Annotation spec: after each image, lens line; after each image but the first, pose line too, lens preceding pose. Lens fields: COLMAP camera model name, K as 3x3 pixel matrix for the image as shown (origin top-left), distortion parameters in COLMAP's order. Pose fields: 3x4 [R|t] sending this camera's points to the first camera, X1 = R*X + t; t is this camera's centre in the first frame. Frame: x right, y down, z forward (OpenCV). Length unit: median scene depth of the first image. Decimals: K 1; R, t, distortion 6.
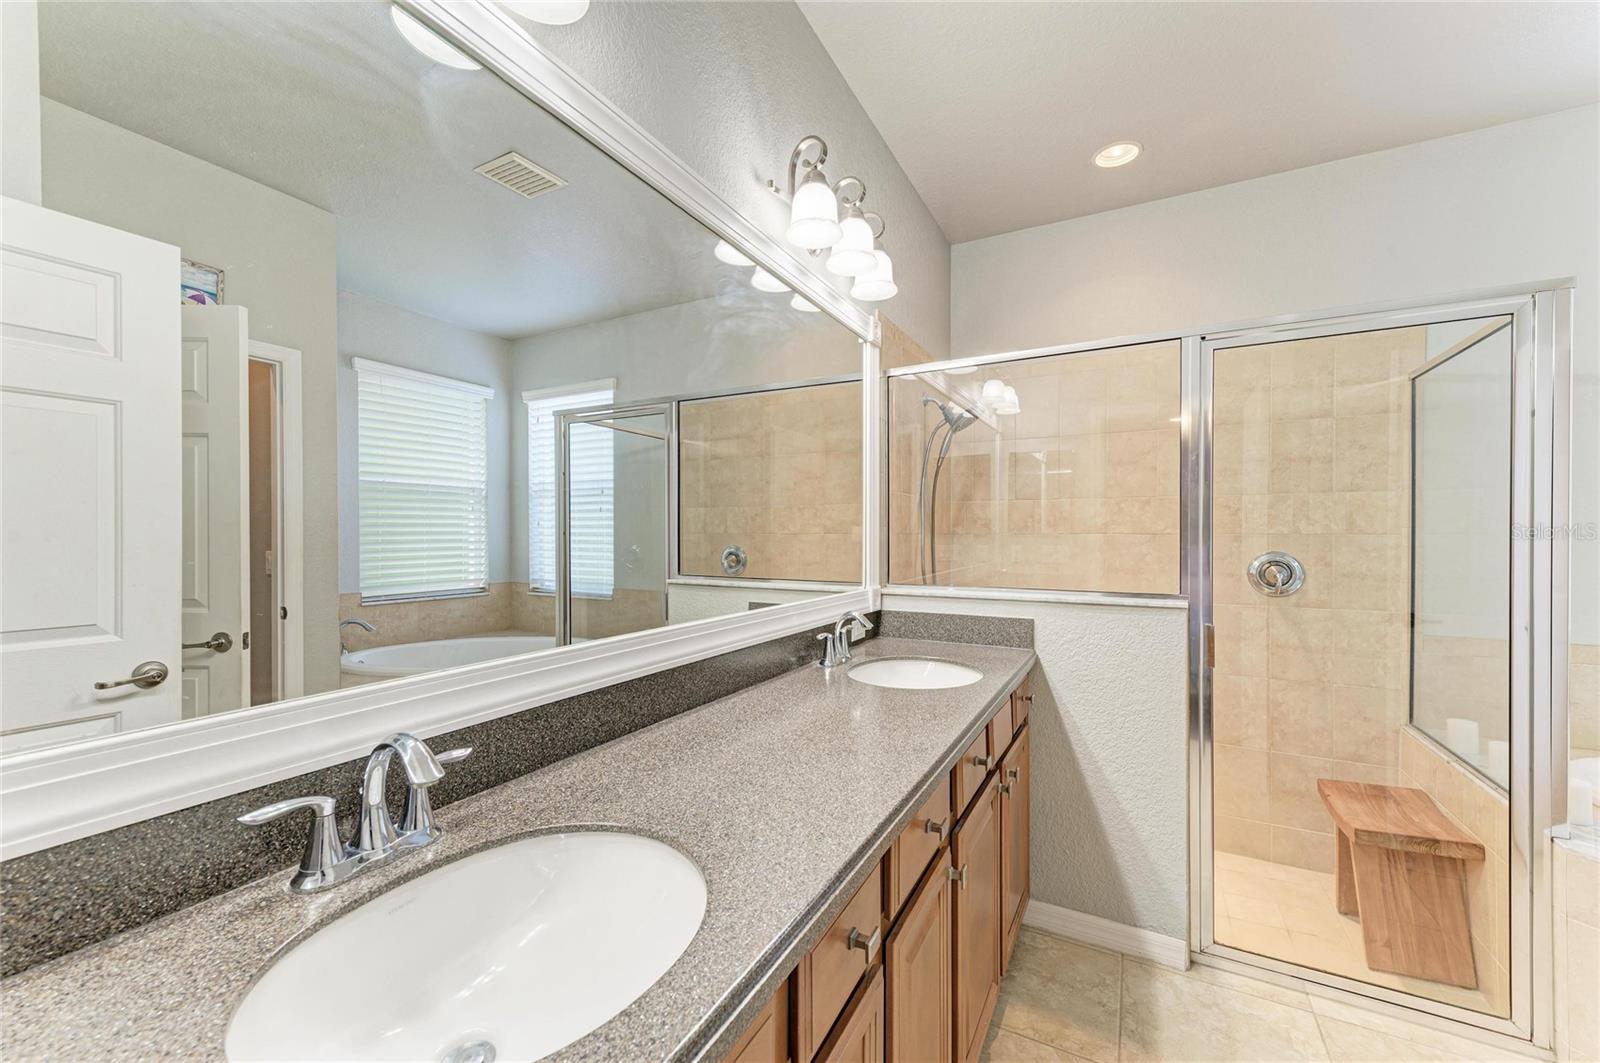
lens RADIAL K [[620.9, 0, 802.9], [0, 620.9, 536.7], [0, 0, 1]] dist [0.015699, -0.002791]
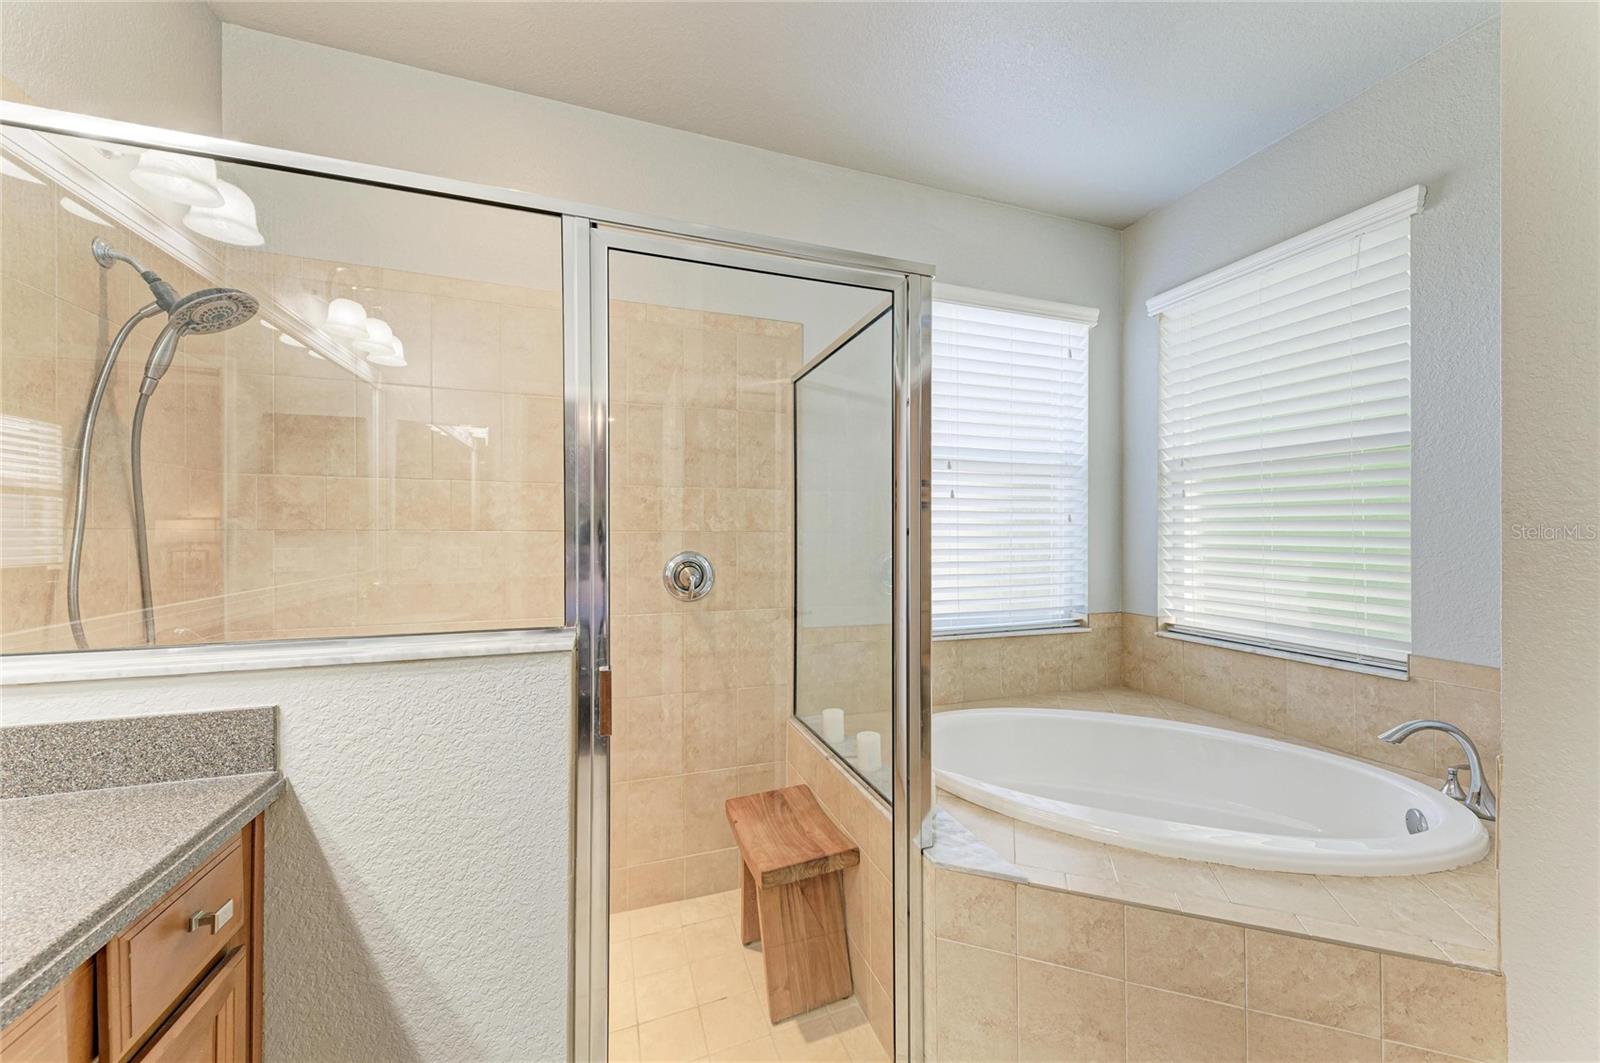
lens RADIAL K [[559.0, 0, 800.5], [0, 559.0, 536.1], [0, 0, 1]] dist [0.010654, -0.000002]
pose [[0.667828, -0.002867, 0.744310, 0.278475], [0.004731, 0.999989, -0.000393, 0.003581], [-0.744300, 0.003784, 0.667834, 0.362326]]
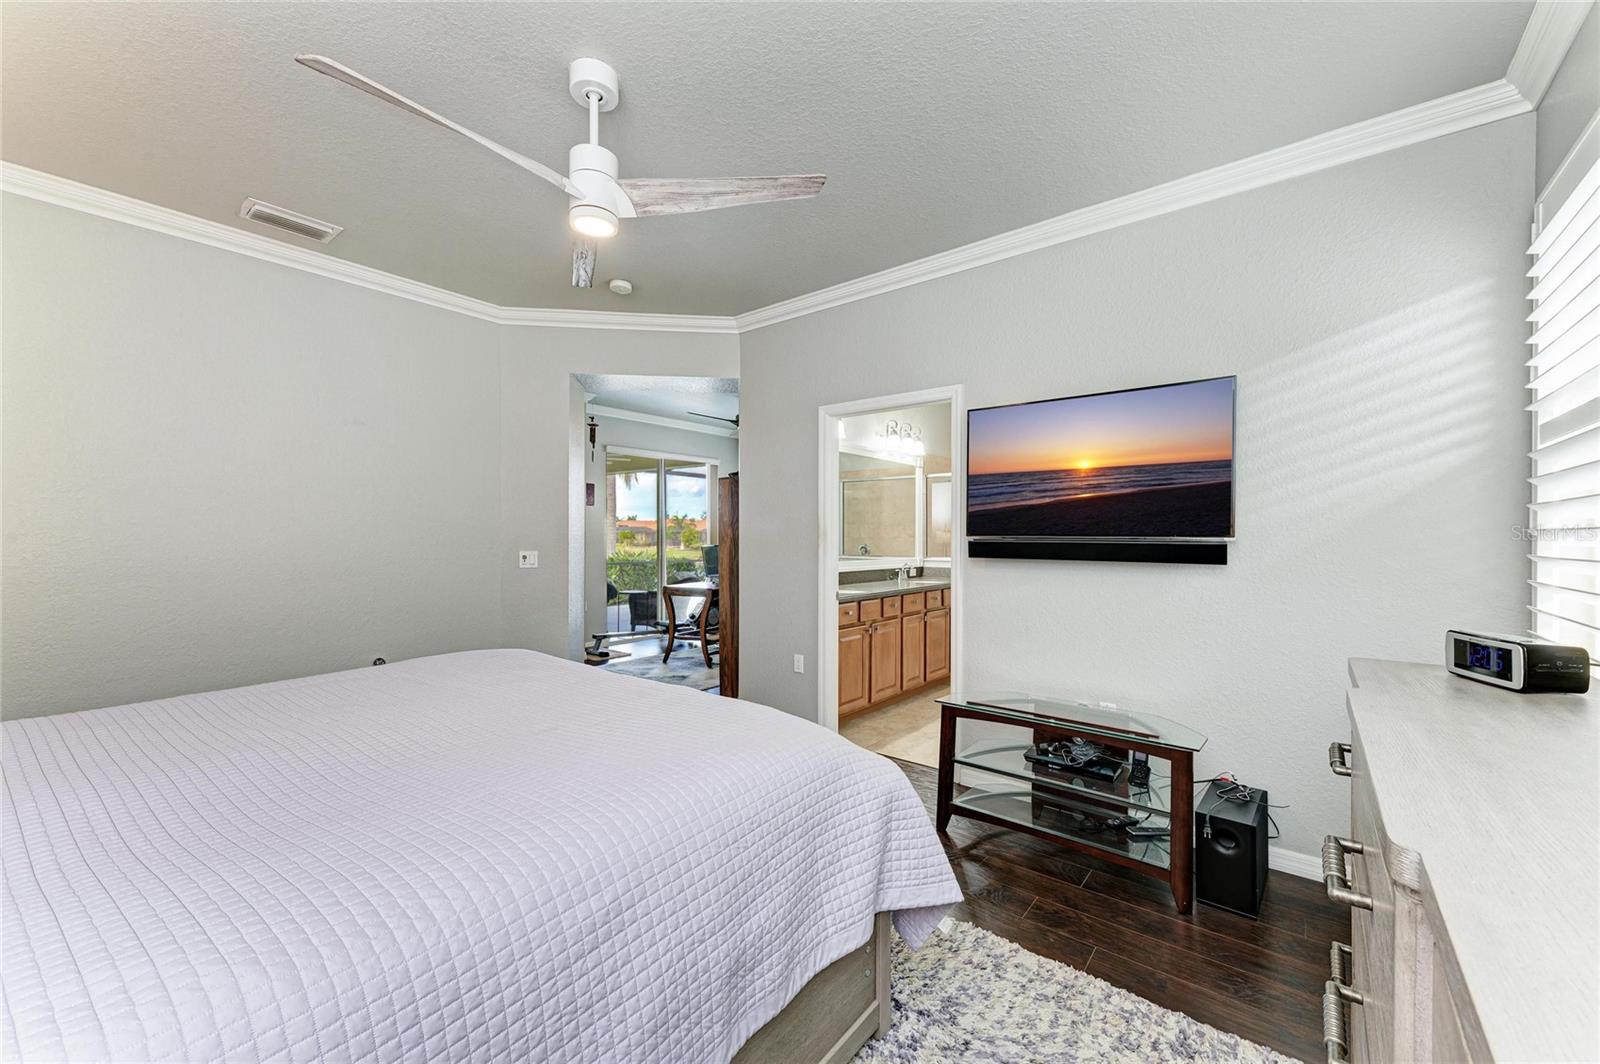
lens RADIAL K [[620.9, 0, 800.3], [0, 620.9, 538.5], [0, 0, 1]] dist [0.015699, -0.002791]
pose [[0.982002, 0.004884, -0.188805, 0.120290], [-0.006114, 0.999964, -0.005937, 0.018987], [0.188770, 0.006984, 0.981997, -1.813275]]
